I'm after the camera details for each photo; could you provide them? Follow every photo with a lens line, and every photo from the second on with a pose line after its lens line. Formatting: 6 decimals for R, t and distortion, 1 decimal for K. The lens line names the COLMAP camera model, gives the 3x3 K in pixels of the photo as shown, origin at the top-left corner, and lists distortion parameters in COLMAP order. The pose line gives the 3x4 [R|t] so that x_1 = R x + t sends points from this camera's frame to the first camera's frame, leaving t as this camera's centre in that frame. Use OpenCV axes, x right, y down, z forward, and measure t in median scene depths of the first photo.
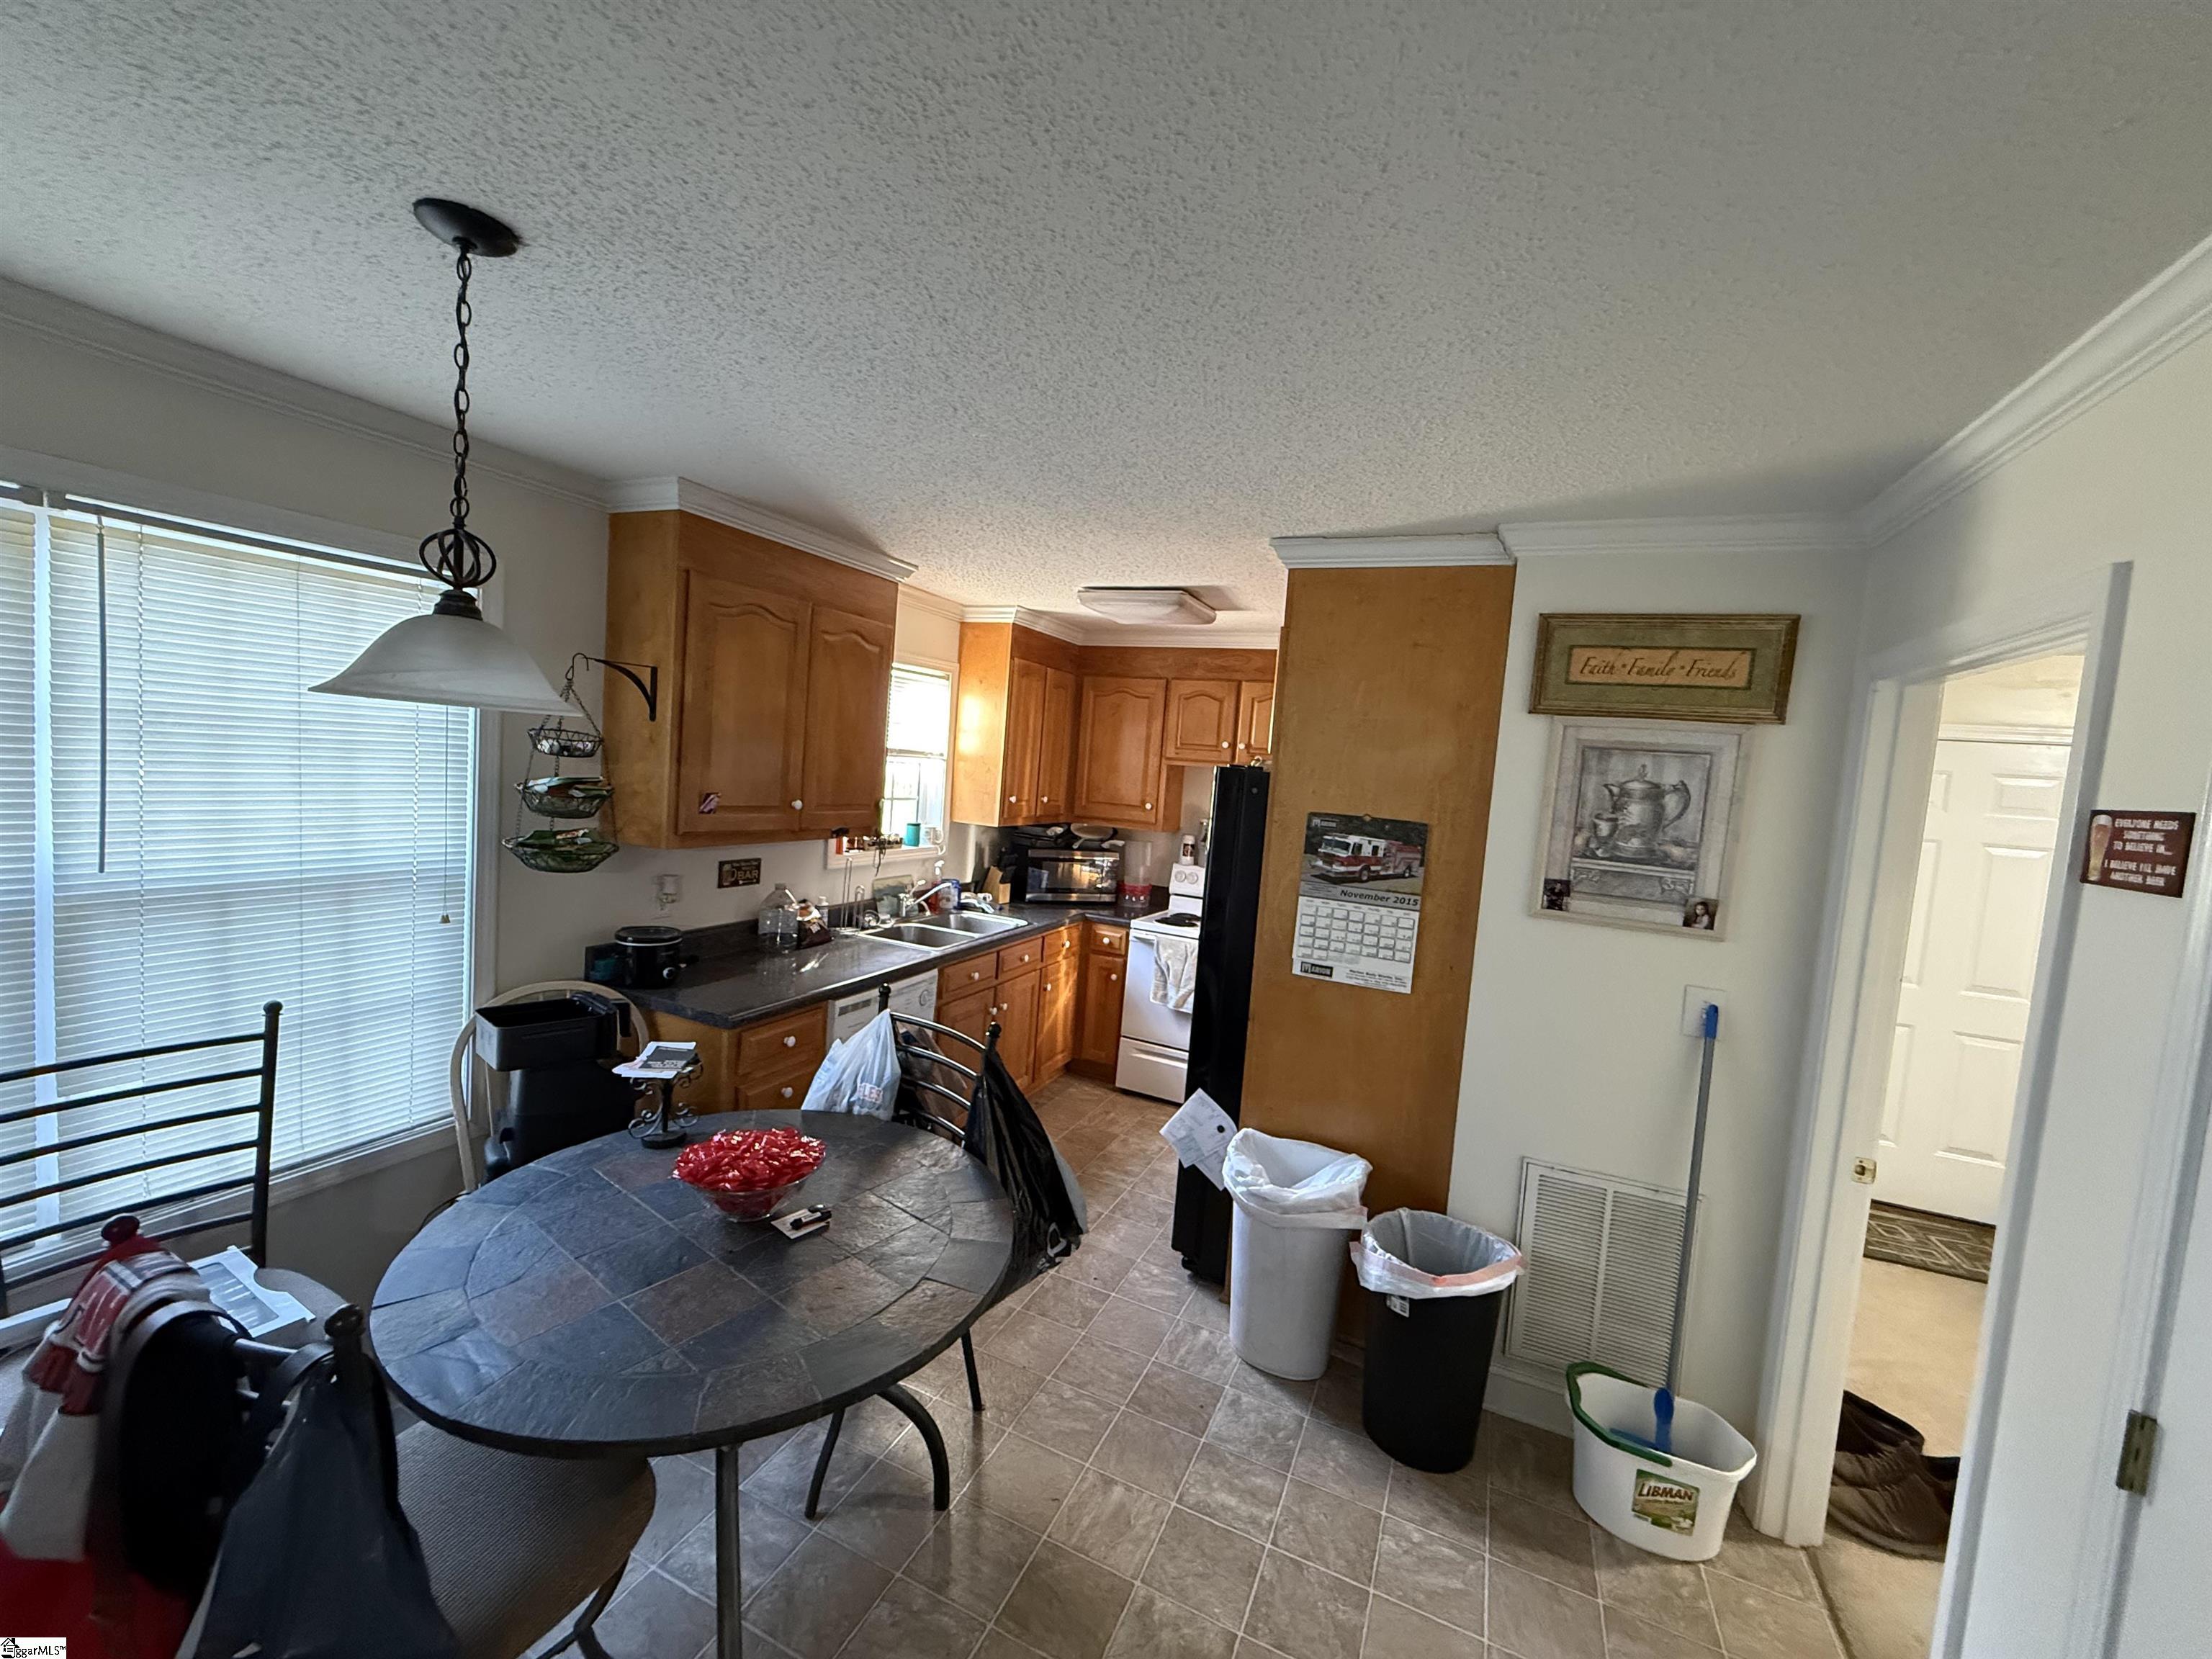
lens RADIAL K [[880.3, 0, 1110.9], [0, 880.3, 831.0], [0, 0, 1]] dist [0.000107, 0.000051]
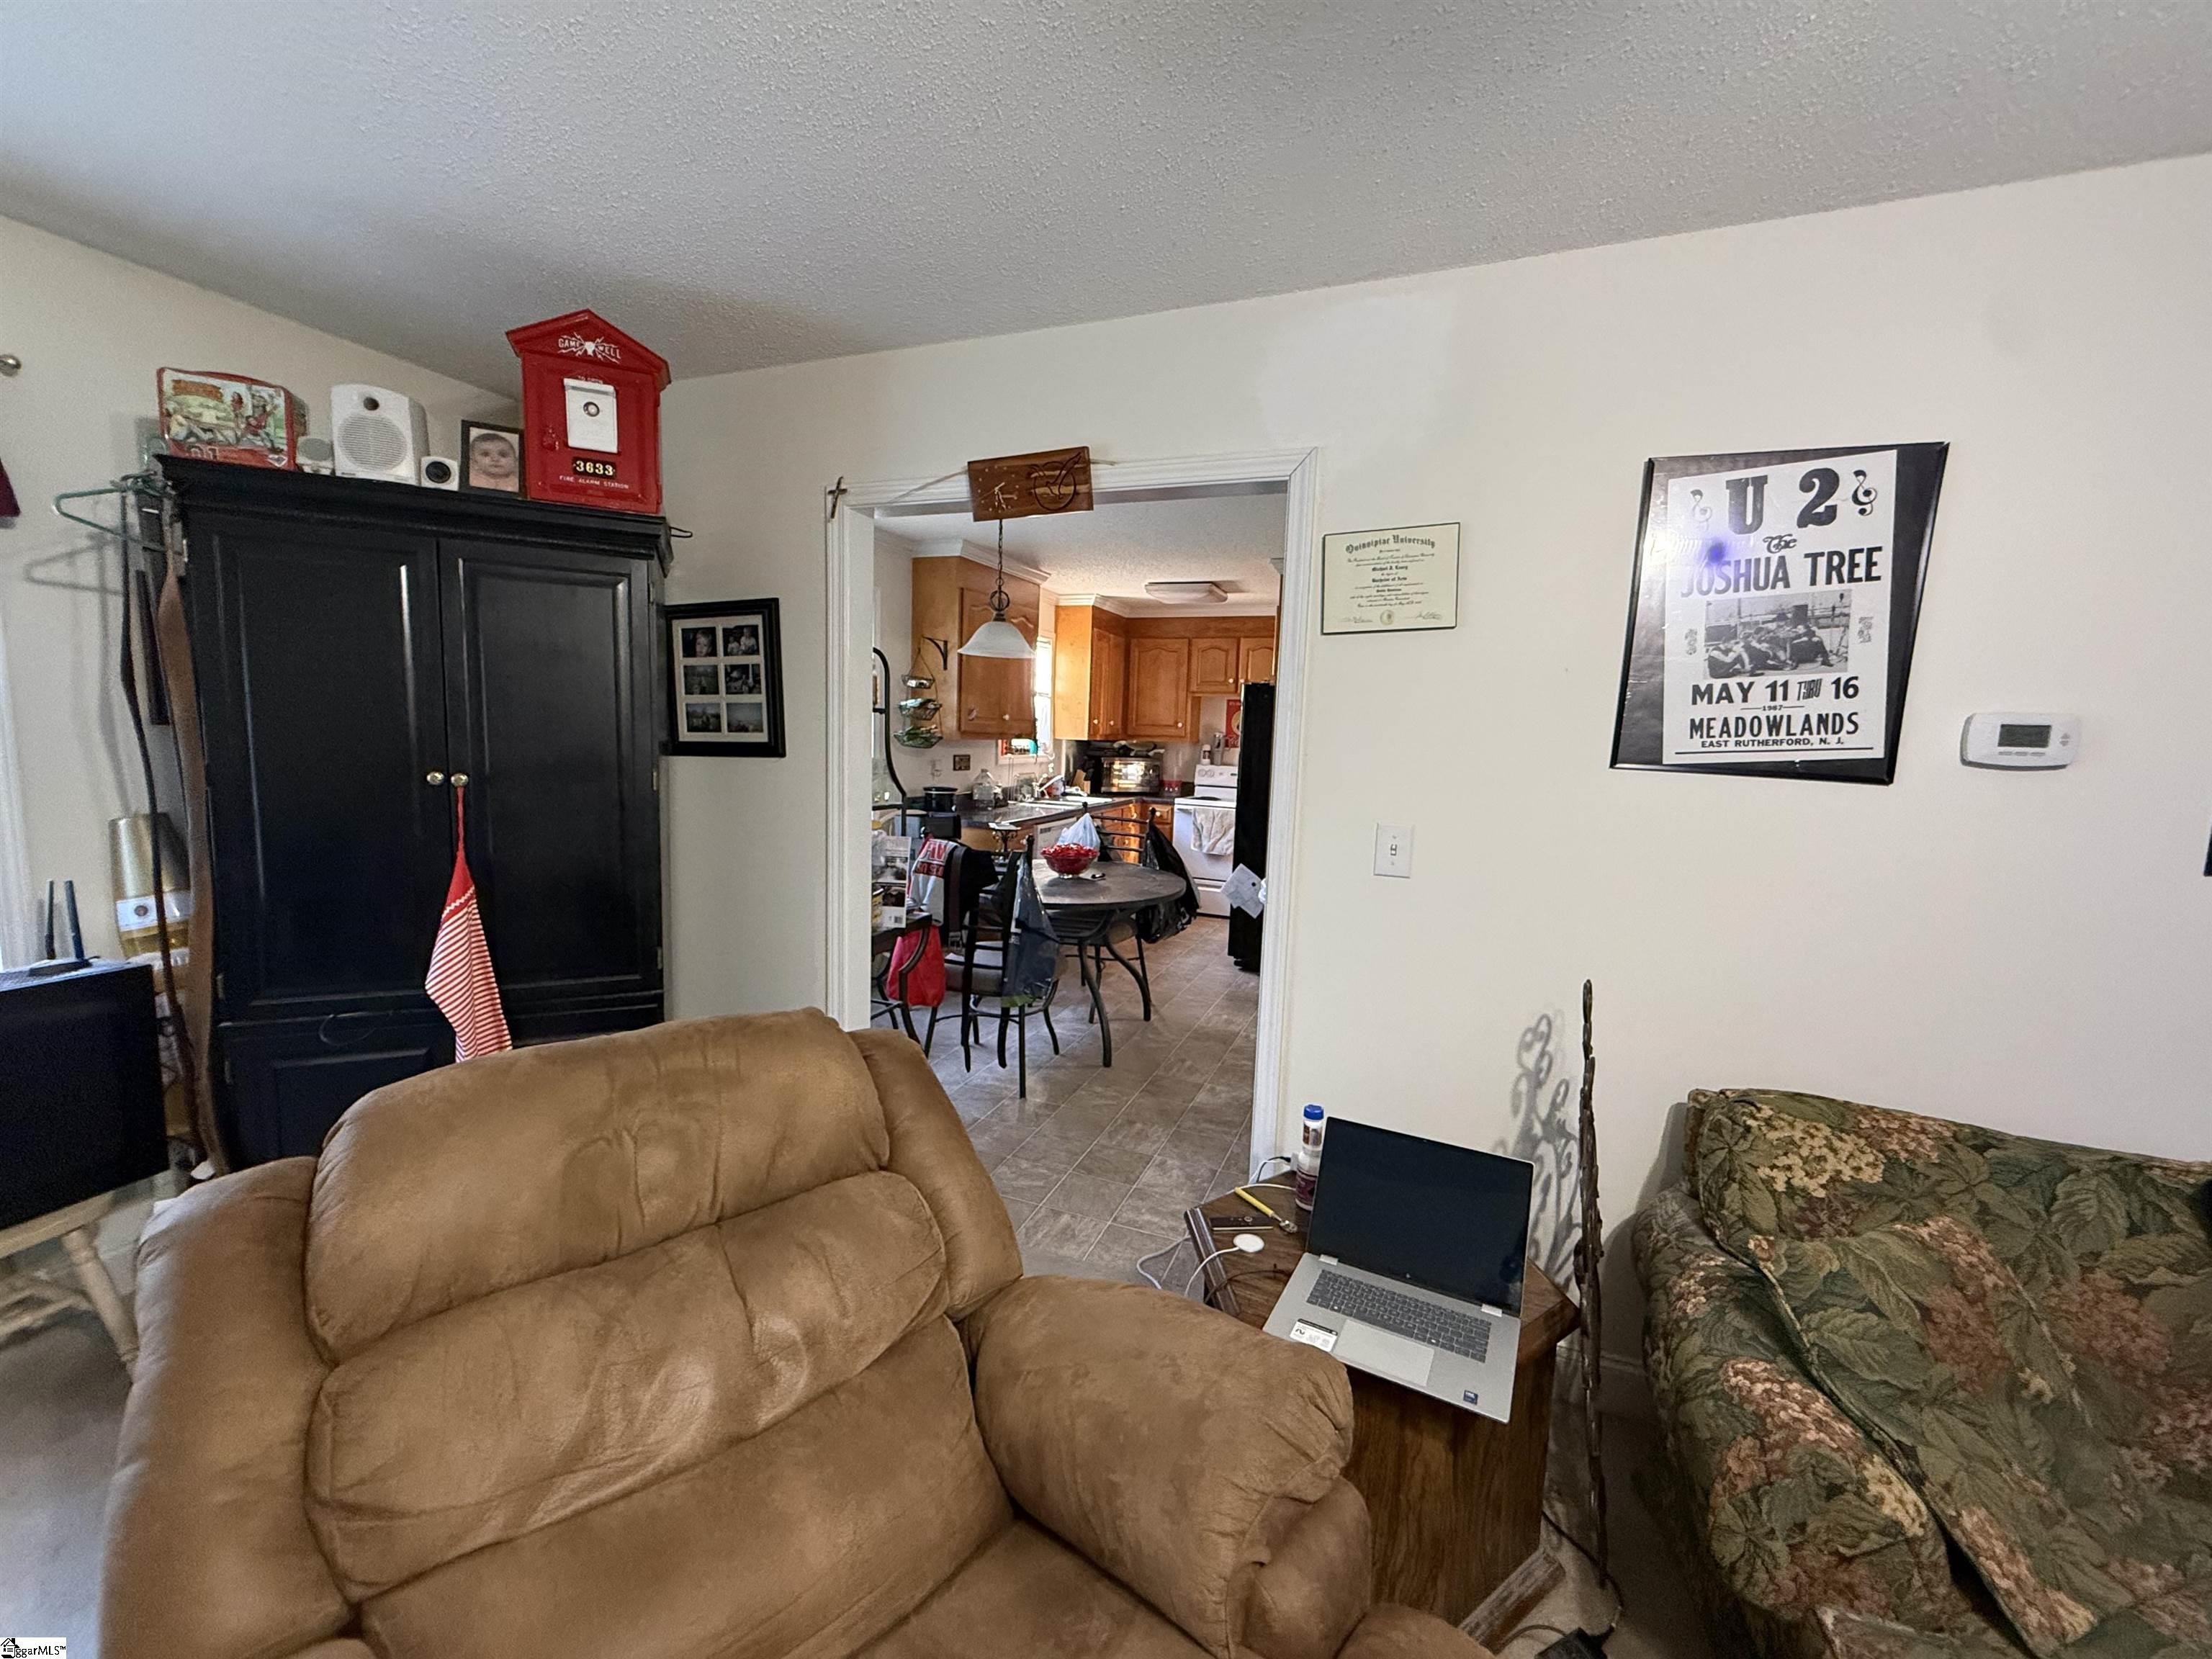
lens RADIAL K [[880.3, 0, 1106.9], [0, 880.3, 831.3], [0, 0, 1]] dist [0.000107, 0.000051]
pose [[0.997990, -0.048792, 0.040431, -0.164044], [0.047106, 0.998021, 0.041643, 0.091667], [-0.042383, -0.039654, 0.998314, -0.533535]]
